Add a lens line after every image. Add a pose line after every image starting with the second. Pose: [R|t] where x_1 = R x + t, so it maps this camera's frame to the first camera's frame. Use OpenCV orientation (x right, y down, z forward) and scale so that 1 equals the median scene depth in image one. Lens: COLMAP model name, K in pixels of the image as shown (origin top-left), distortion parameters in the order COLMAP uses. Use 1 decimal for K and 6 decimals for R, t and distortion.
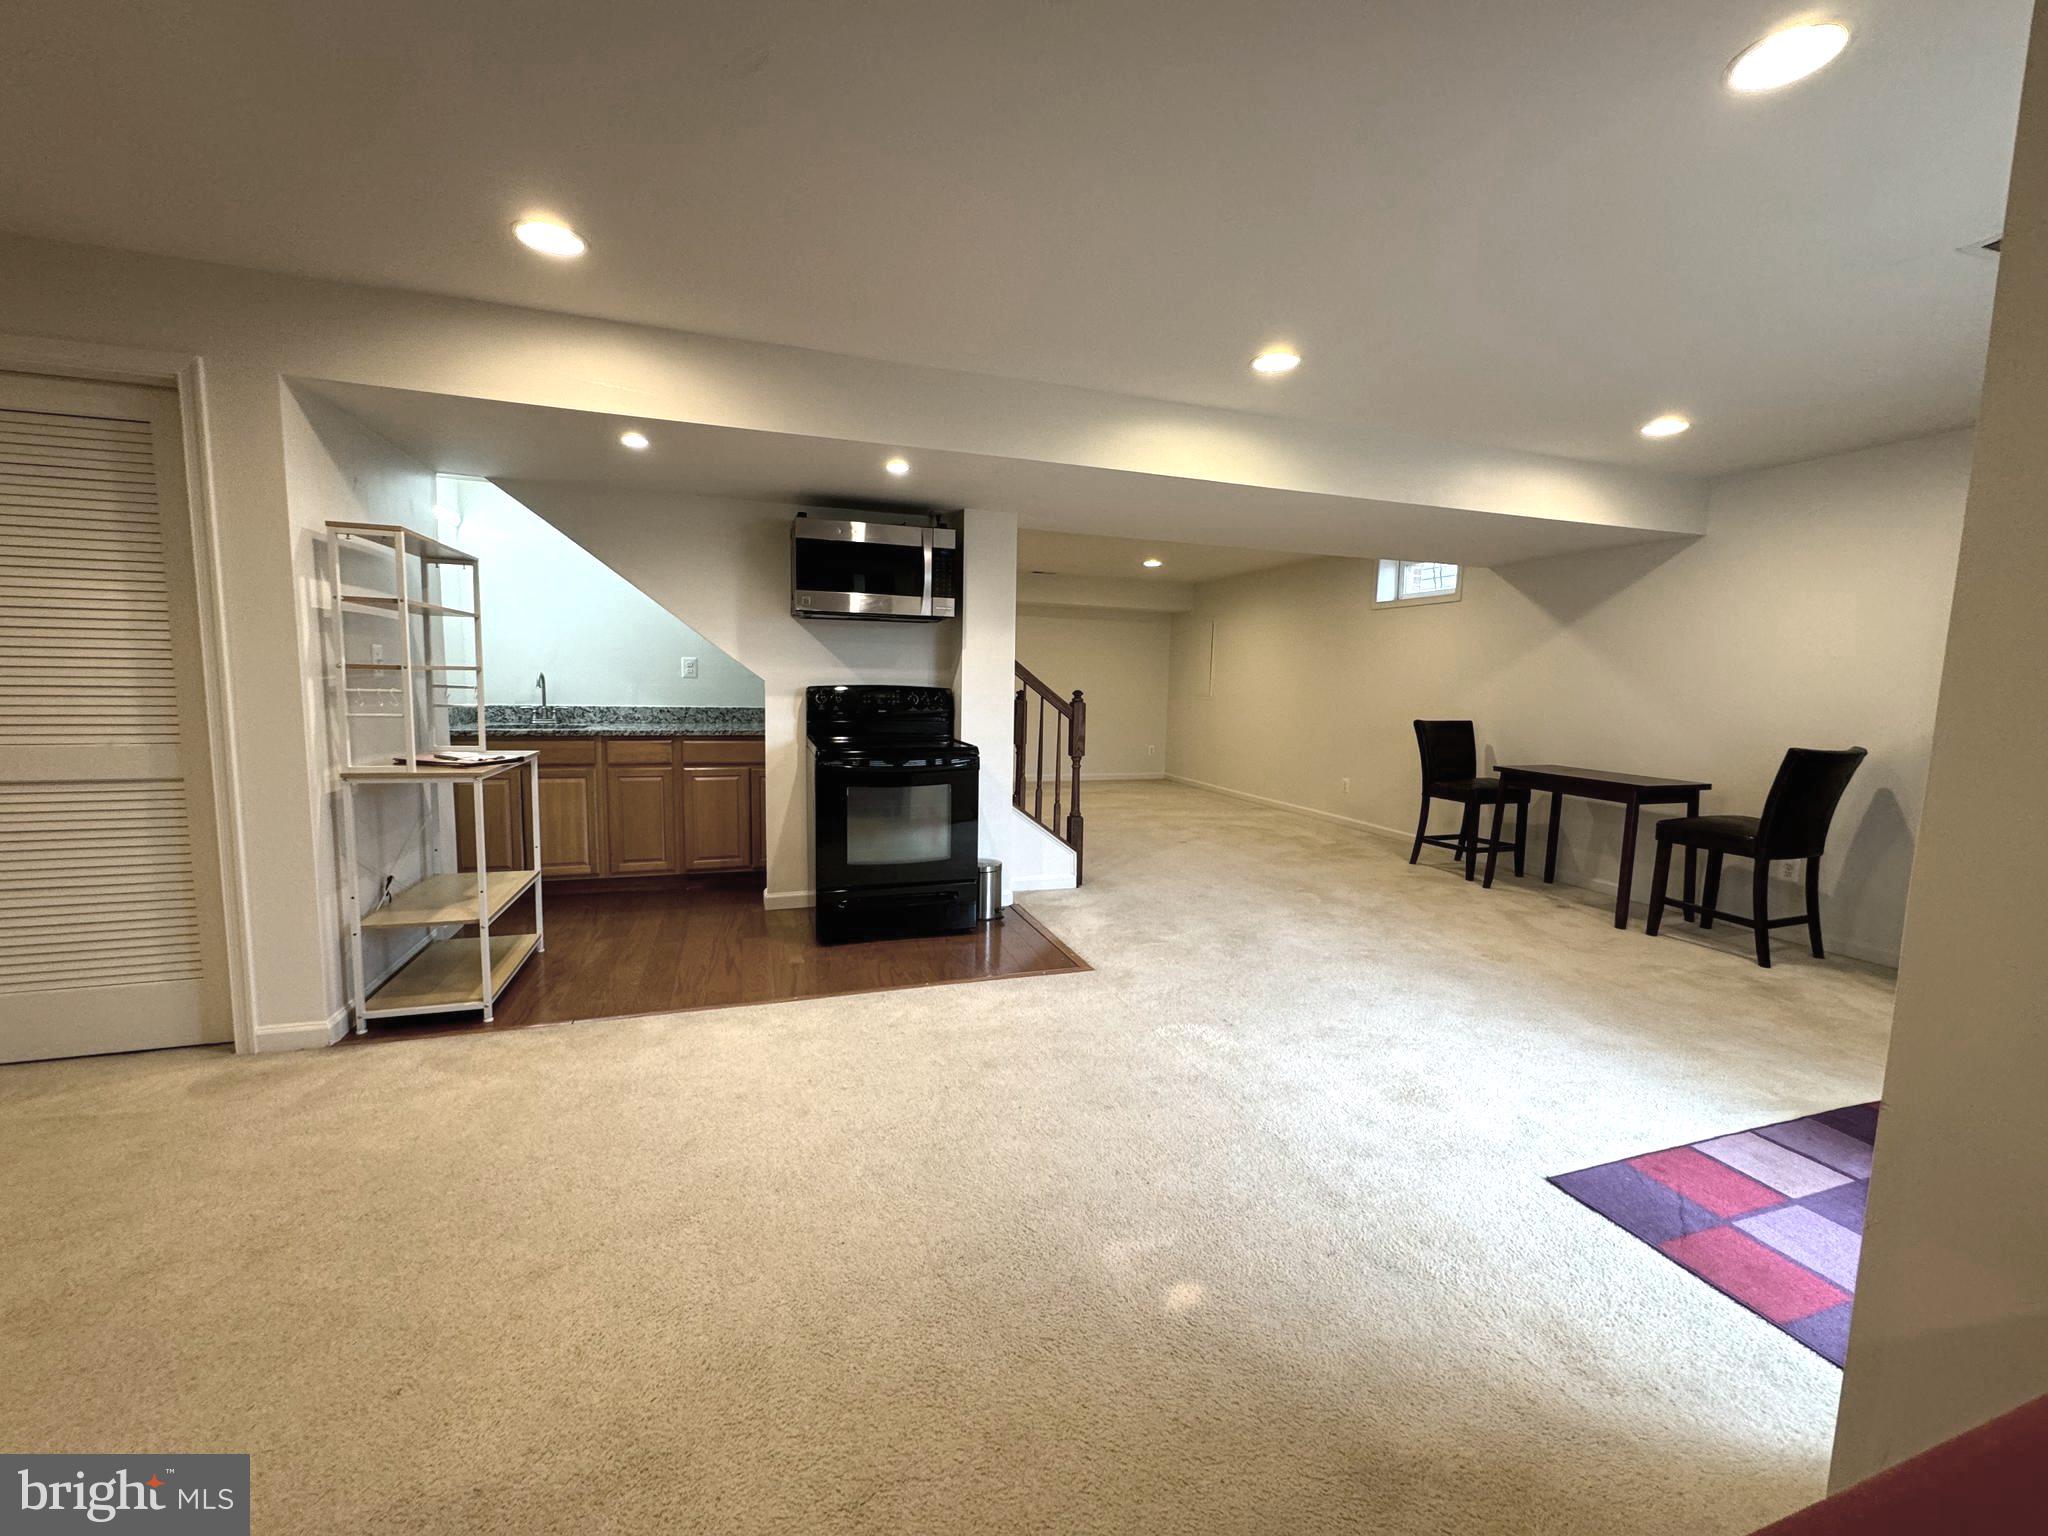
lens RADIAL K [[816.2, 0, 1024.0], [0, 816.2, 768.0], [0, 0, 1]] dist [0.000627, 0.000113]
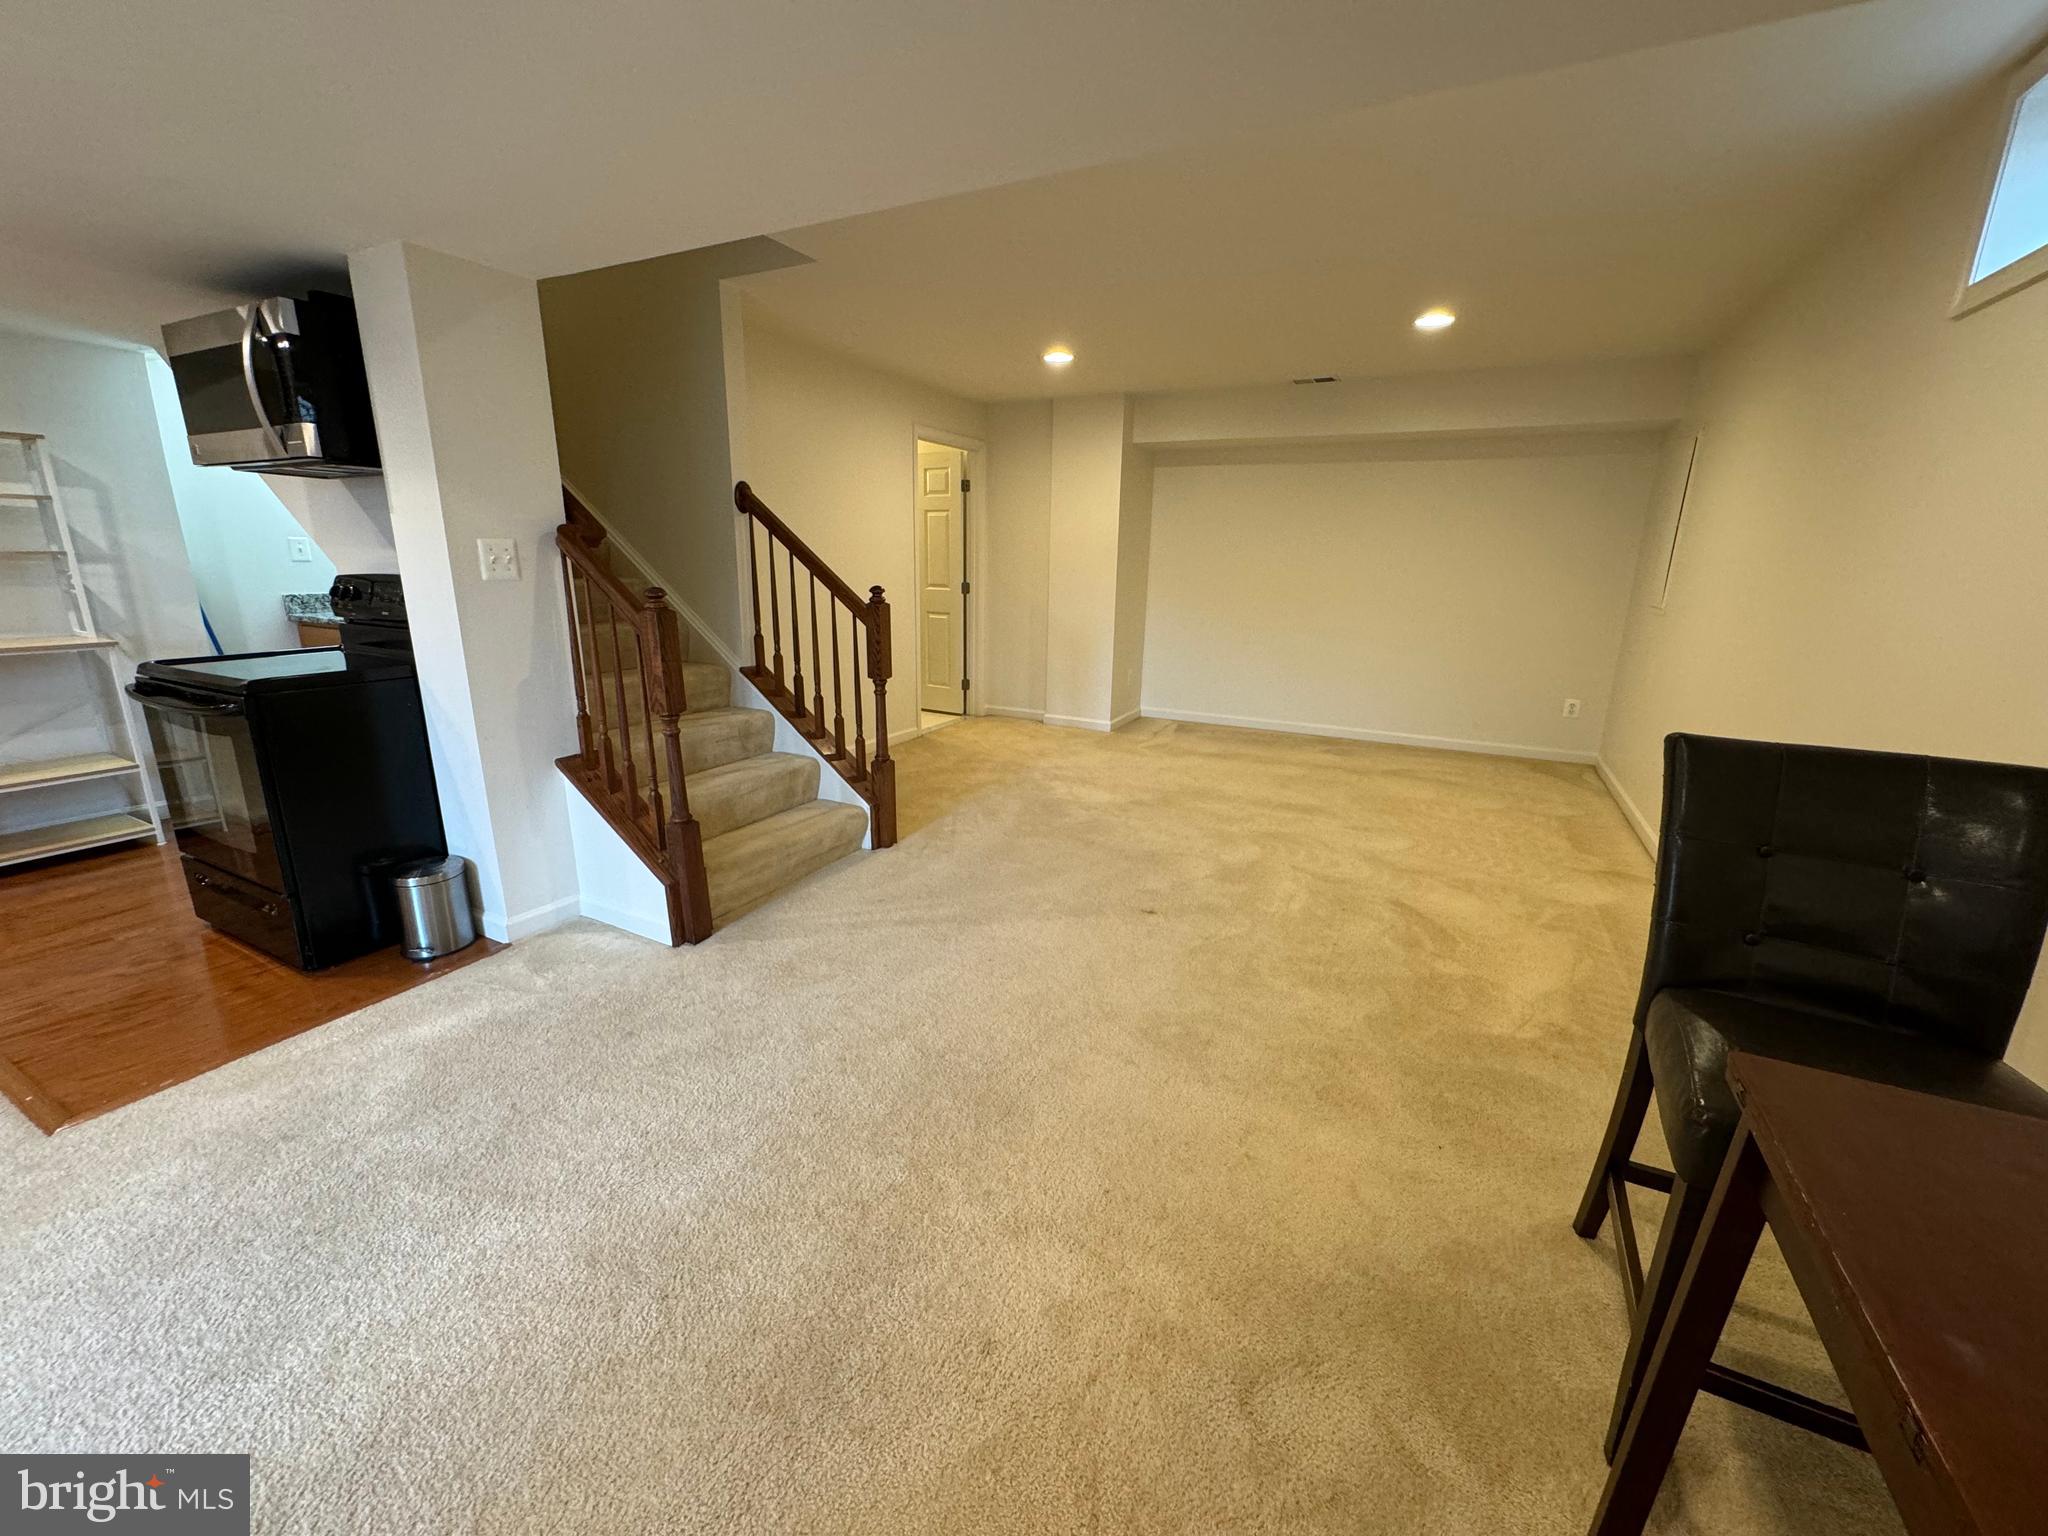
lens RADIAL K [[816.2, 0, 1024.0], [0, 816.2, 768.0], [0, 0, 1]] dist [0.000627, 0.000113]
pose [[0.690563, 0.169069, -0.703234, 0.693319], [-0.077217, 0.983972, 0.160738, -0.091735], [0.719138, -0.056698, 0.692550, 0.913250]]
